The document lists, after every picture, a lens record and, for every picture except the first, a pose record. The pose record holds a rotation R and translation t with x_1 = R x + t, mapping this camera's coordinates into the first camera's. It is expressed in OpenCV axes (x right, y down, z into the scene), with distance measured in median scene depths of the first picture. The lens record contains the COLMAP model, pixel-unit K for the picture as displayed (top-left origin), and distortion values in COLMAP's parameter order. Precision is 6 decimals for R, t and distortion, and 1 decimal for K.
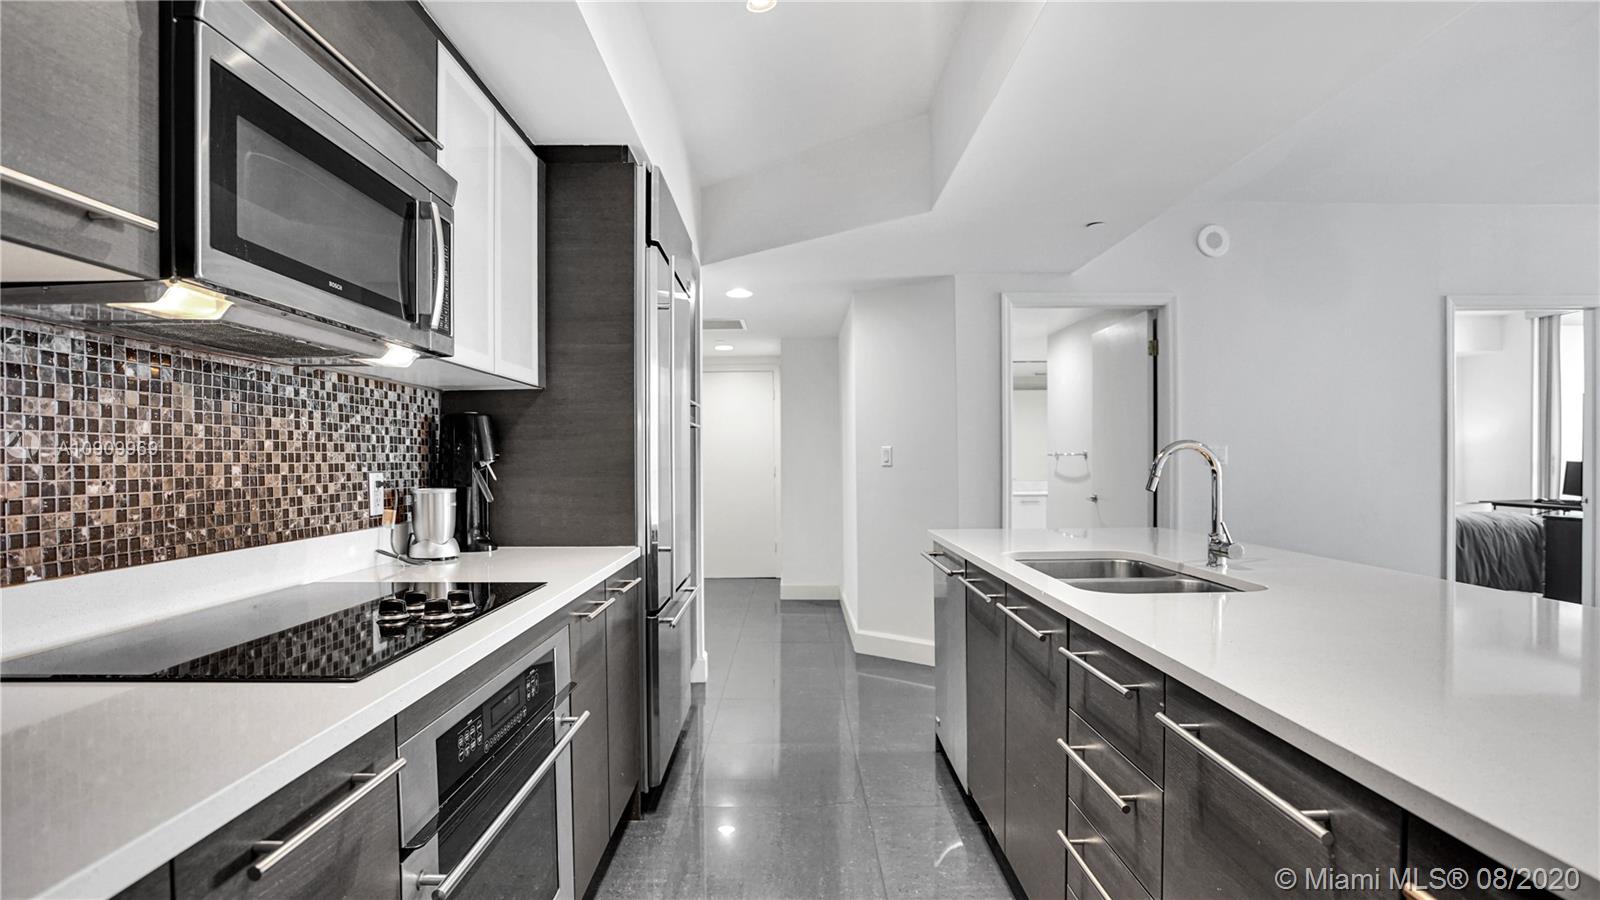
lens RADIAL K [[751.0, 0, 795.7], [0, 751.0, 450.3], [0, 0, 1]] dist [-0.062157, 0.029029]
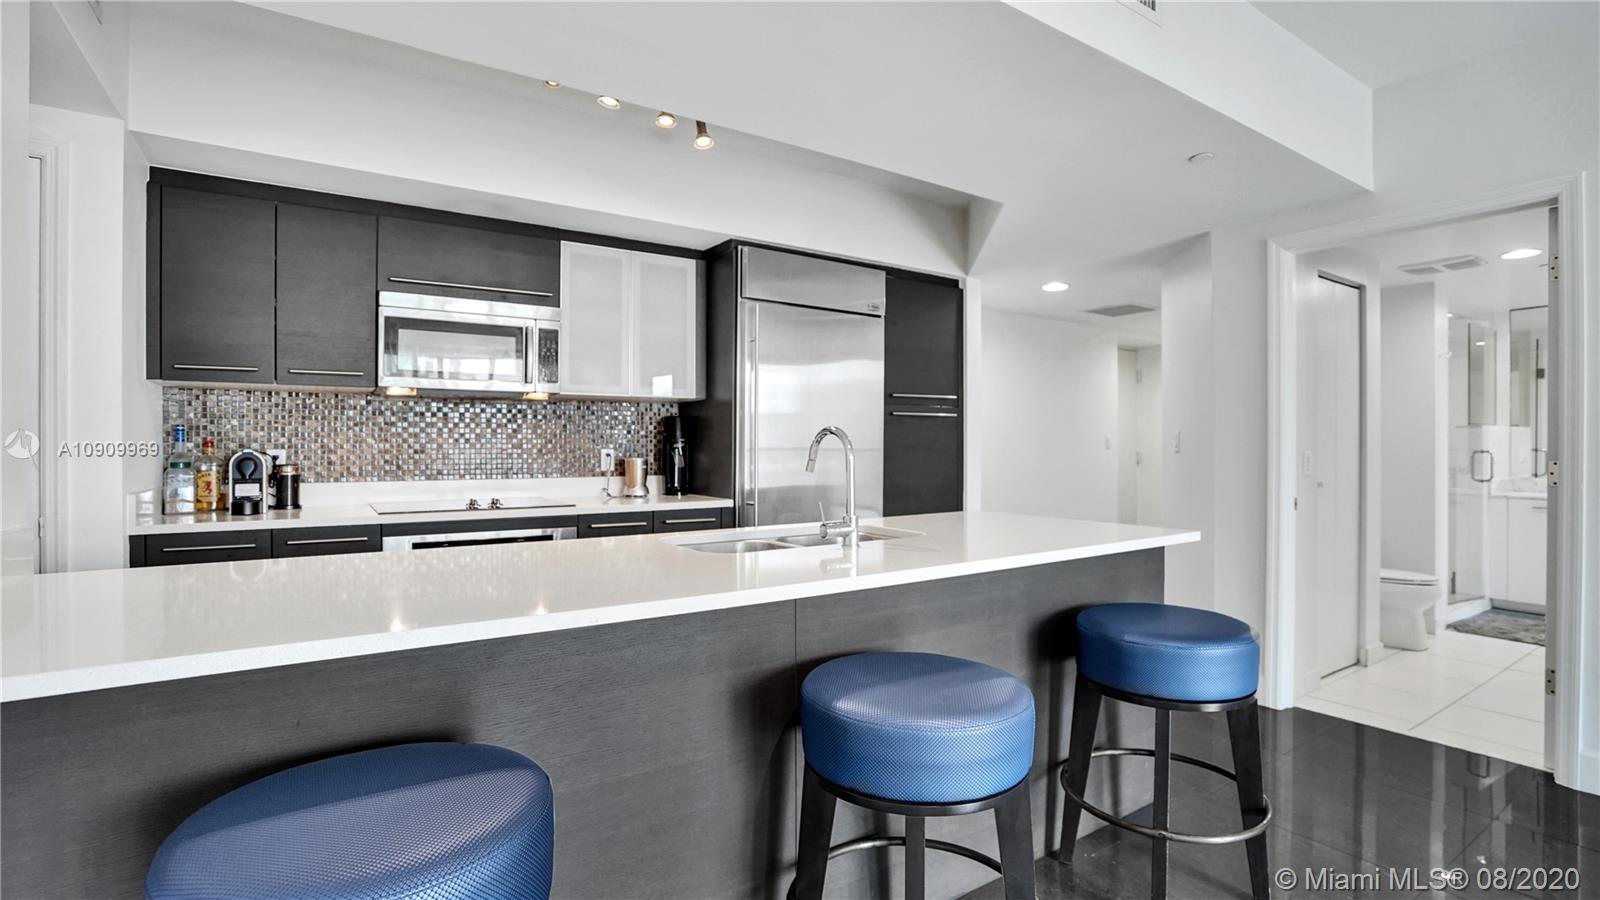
lens RADIAL K [[751.0, 0, 795.7], [0, 751.0, 450.3], [0, 0, 1]] dist [-0.062157, 0.029029]
pose [[0.563760, 0.011460, -0.825859, 1.696357], [0.006807, 0.999805, 0.018520, 0.000068], [0.825911, -0.016063, 0.563572, 0.358337]]
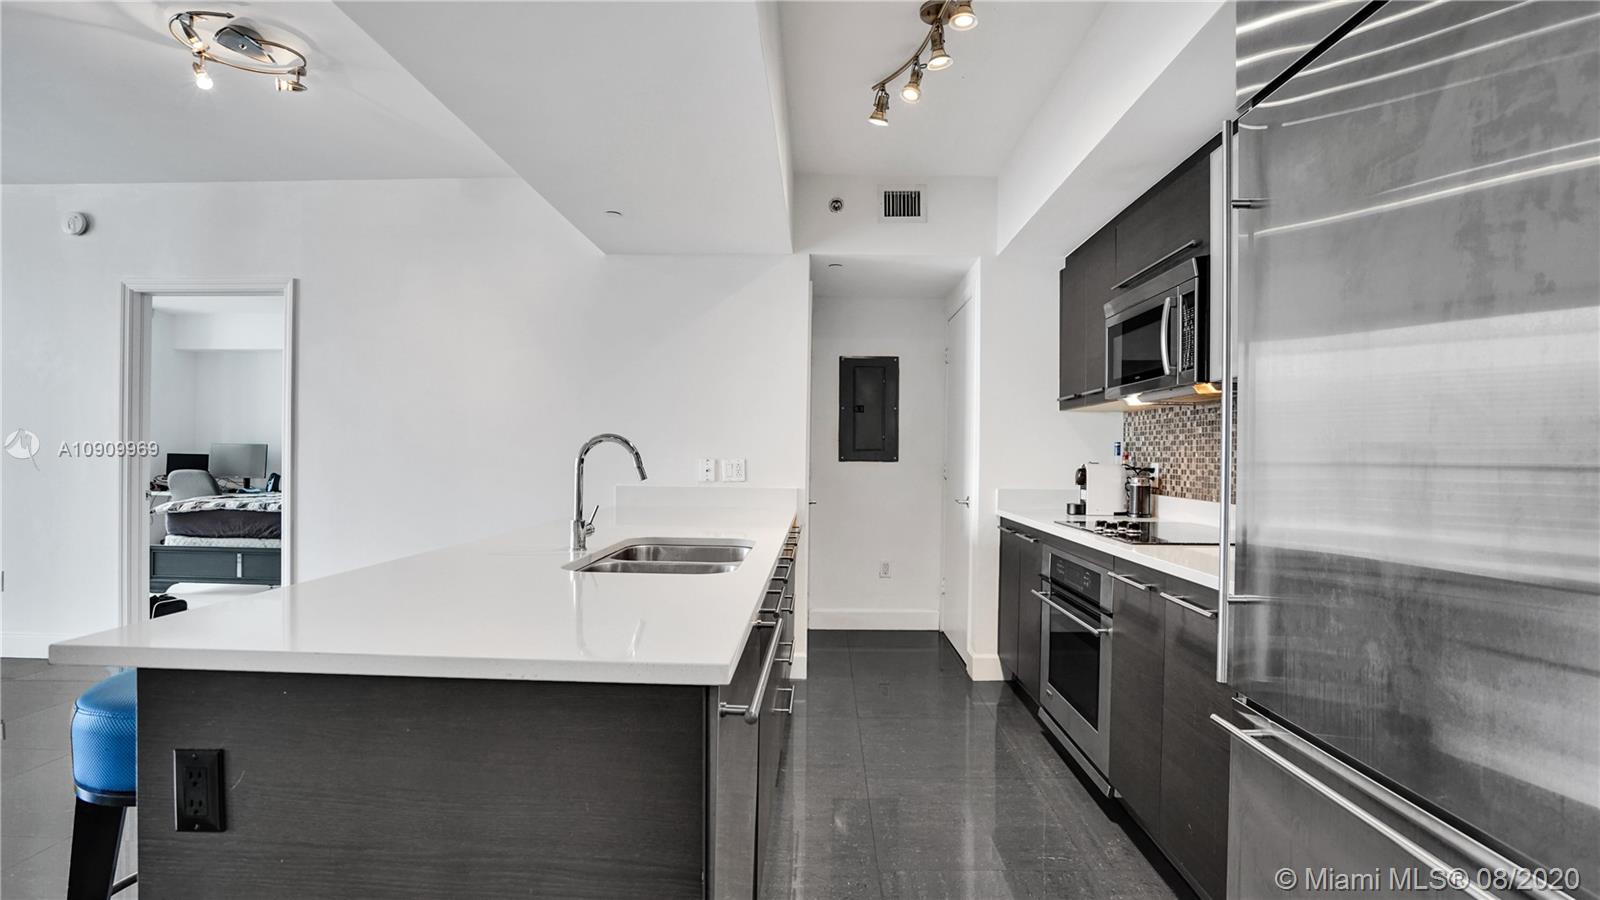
lens RADIAL K [[773.4, 0, 800.0], [0, 773.4, 450.0], [0, 0, 1]] dist [-0.062082, 0.027026]
pose [[-0.999951, -0.003585, 0.009198, 0.277315], [-0.003758, 0.999815, -0.018847, 0.034133], [-0.009129, -0.018881, -0.999780, 2.544899]]
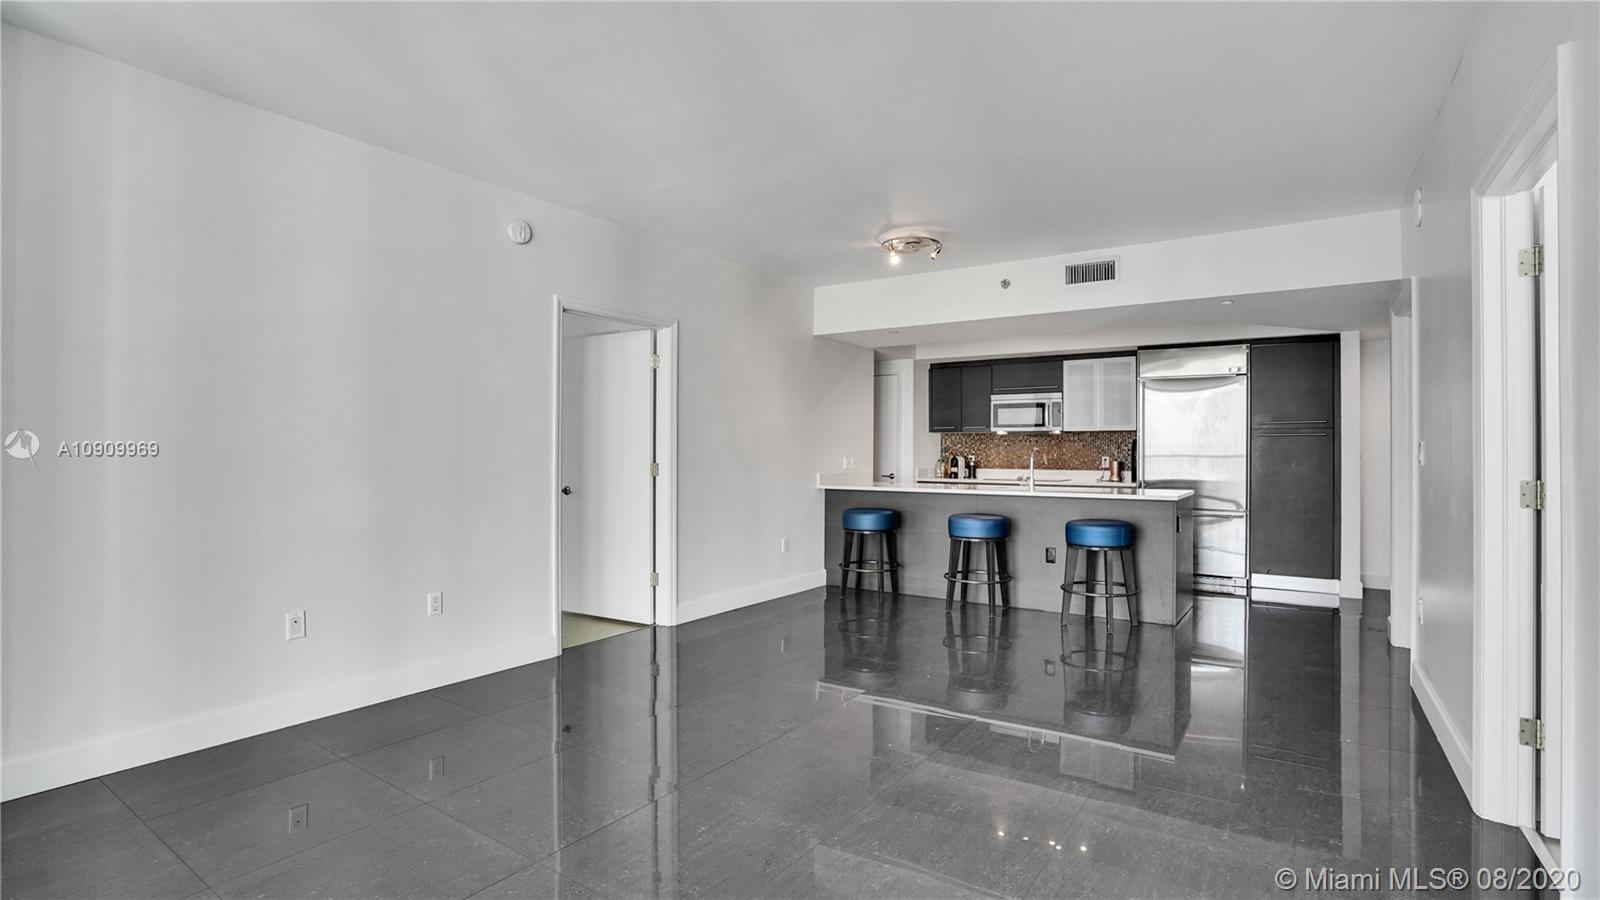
lens RADIAL K [[751.0, 0, 795.7], [0, 751.0, 450.3], [0, 0, 1]] dist [-0.062157, 0.029029]
pose [[-0.568740, 0.001887, -0.822515, 4.442608], [0.010413, 0.999934, -0.004906, -0.000515], [0.822451, -0.011355, -0.568722, 2.349168]]
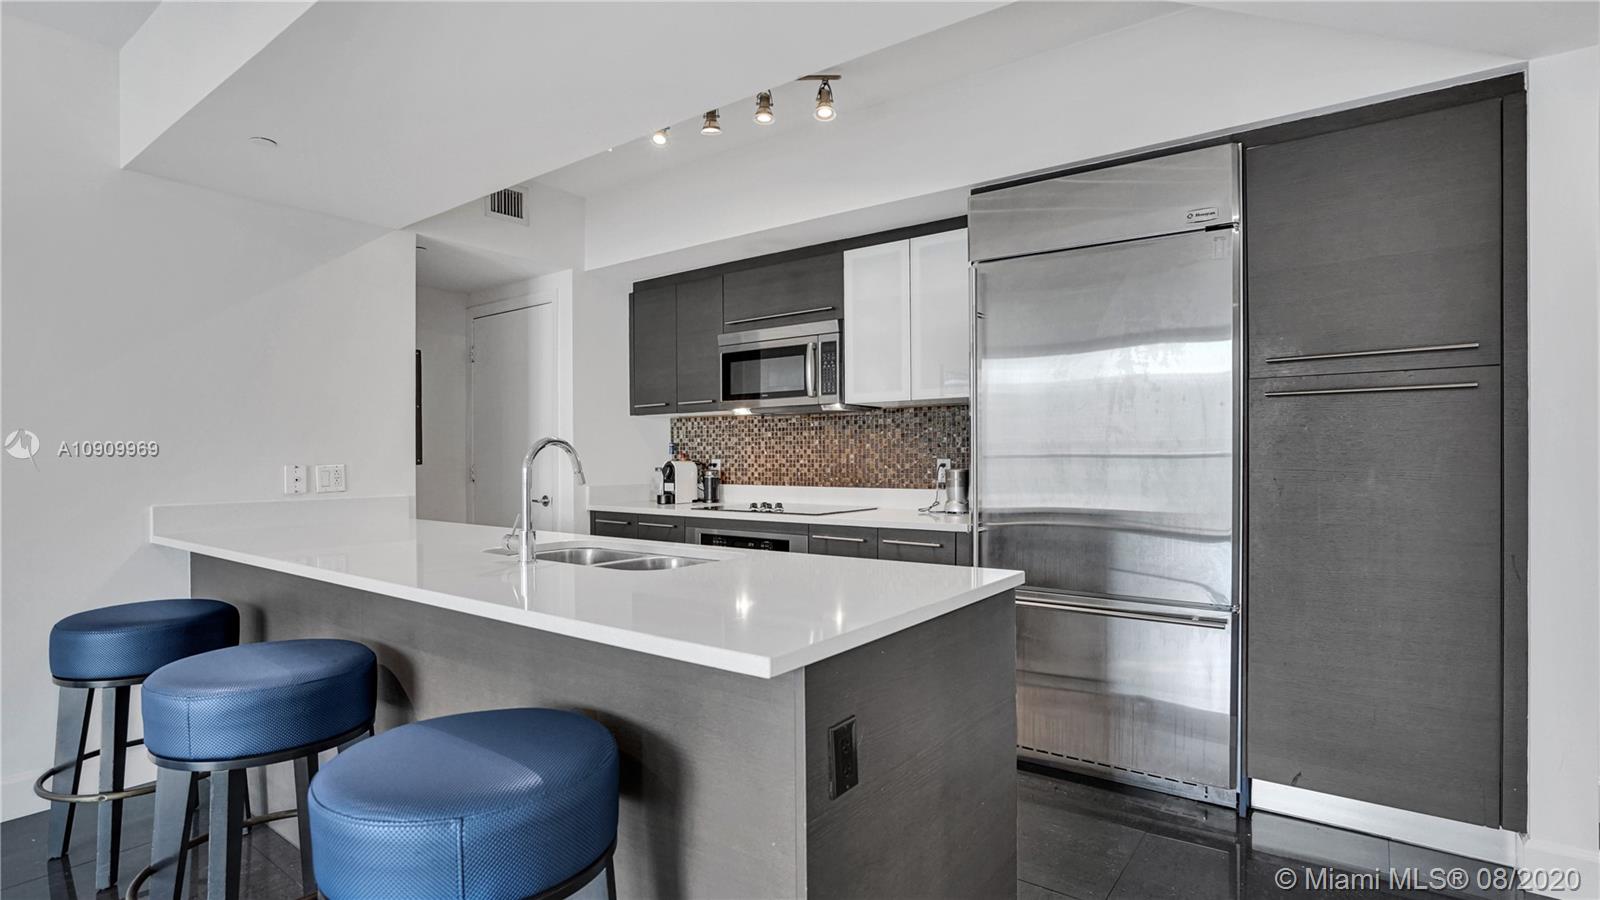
lens RADIAL K [[795.4, 0, 806.8], [0, 795.4, 457.9], [0, 0, 1]] dist [-0.029278, 0.035664]
pose [[-0.589187, 0.014743, -0.807862, 1.457090], [0.021380, 0.999768, 0.002652, 0.020309], [0.807714, -0.015709, -0.589366, 2.332423]]
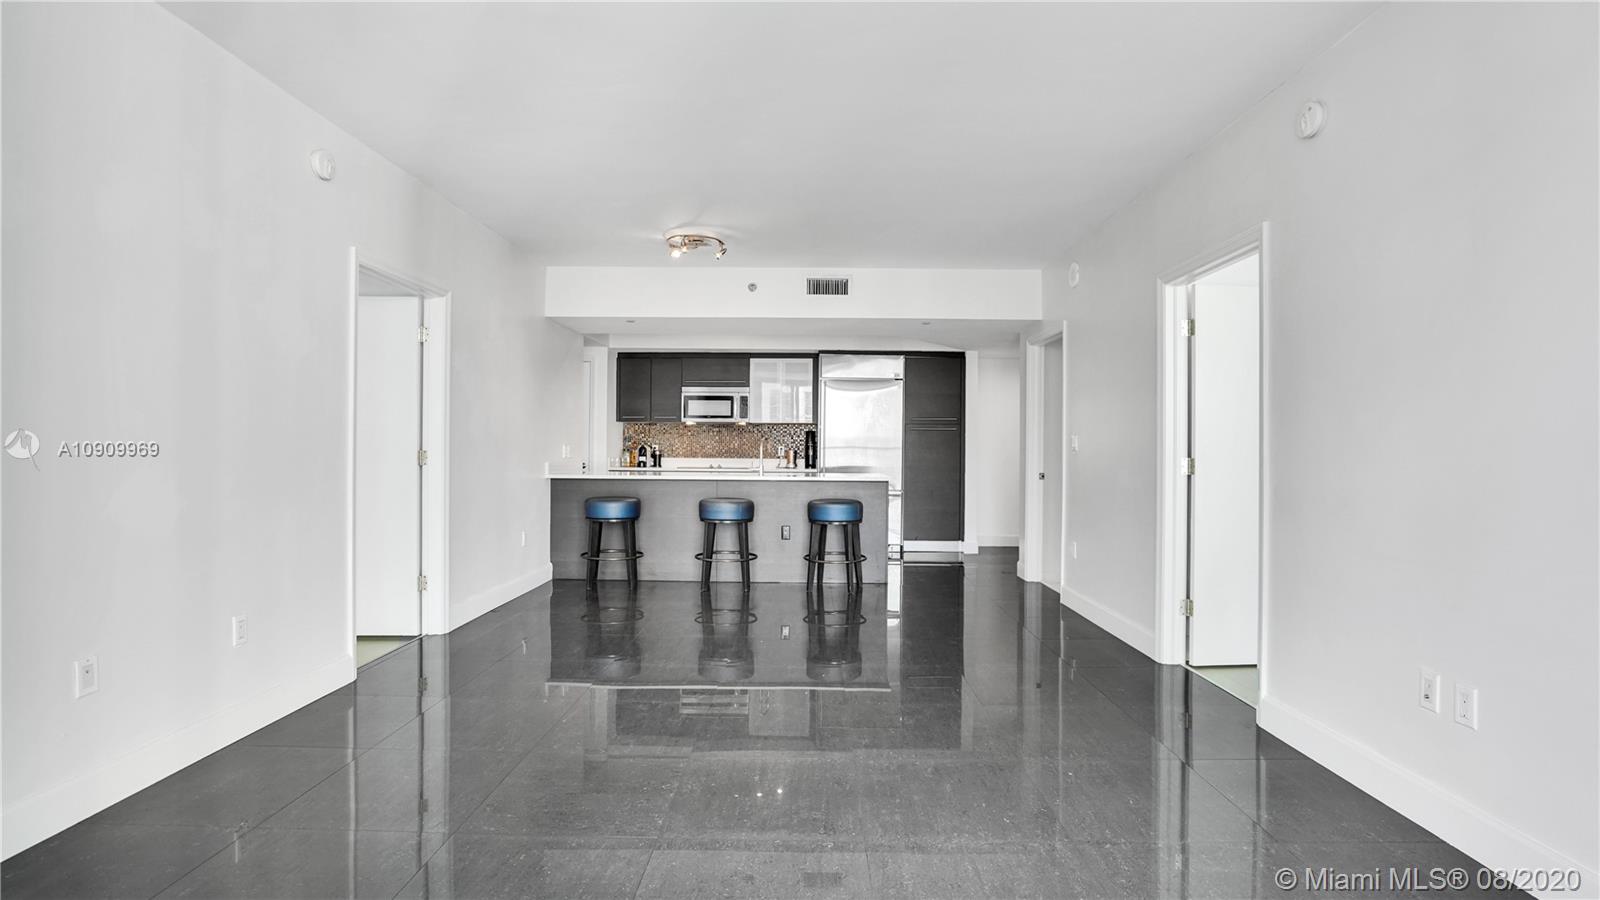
lens RADIAL K [[784.4, 0, 792.4], [0, 784.4, 445.7], [0, 0, 1]] dist [-0.065239, 0.000407]
pose [[-0.016455, 0.004583, -0.999854, 5.038605], [0.004883, 0.999978, 0.004503, 0.009297], [0.999853, -0.004808, -0.016477, 1.424032]]
